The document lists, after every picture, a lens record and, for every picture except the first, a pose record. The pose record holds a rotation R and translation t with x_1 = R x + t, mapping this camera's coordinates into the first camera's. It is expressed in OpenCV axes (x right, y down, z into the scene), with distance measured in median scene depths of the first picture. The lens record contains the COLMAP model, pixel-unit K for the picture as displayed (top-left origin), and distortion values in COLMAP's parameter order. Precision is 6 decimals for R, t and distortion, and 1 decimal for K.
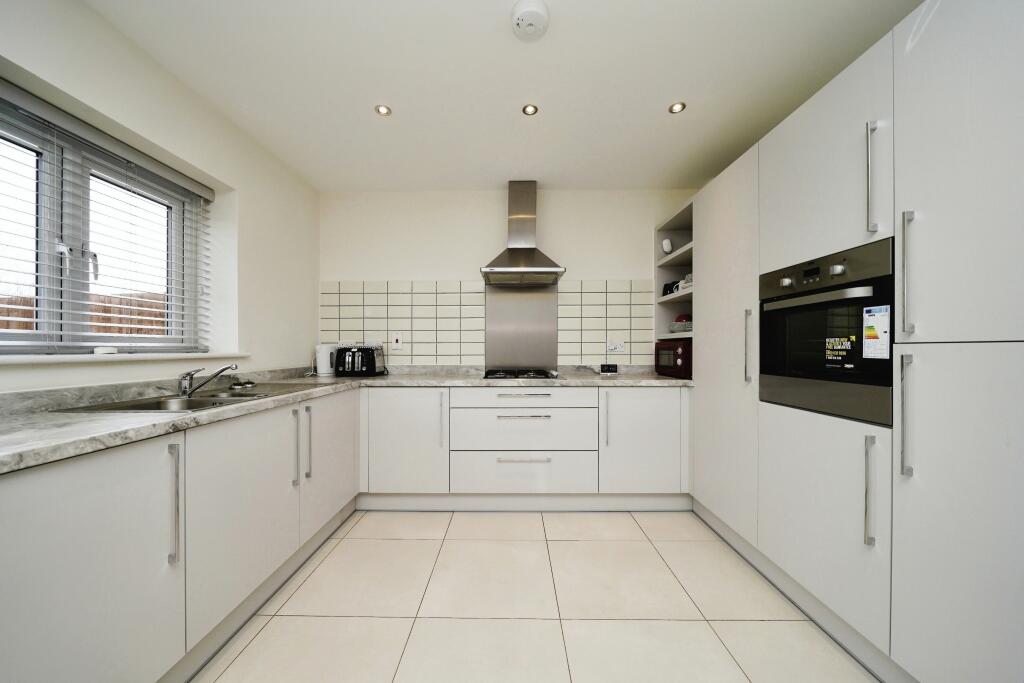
lens RADIAL K [[354.9, 0, 509.2], [0, 354.9, 355.4], [0, 0, 1]] dist [-0.006549, -0.000010]
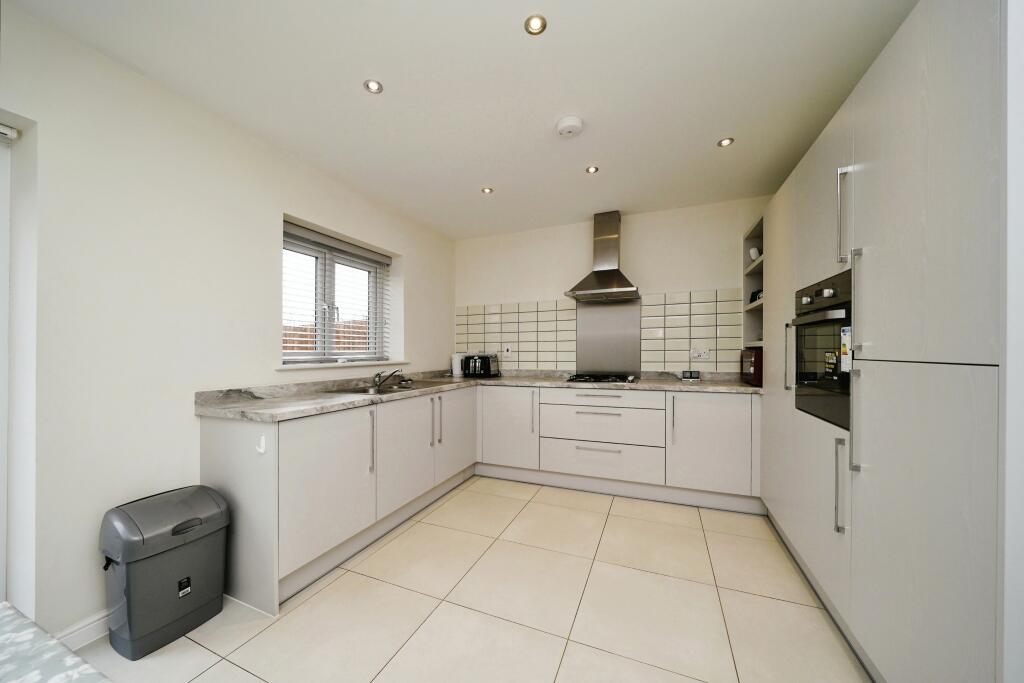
lens RADIAL K [[354.9, 0, 509.2], [0, 354.9, 355.4], [0, 0, 1]] dist [-0.006549, -0.000010]
pose [[0.926260, -0.001972, -0.376879, 0.218701], [-0.000401, 0.999981, -0.006216, -0.018209], [0.376884, 0.005909, 0.926242, -0.236154]]
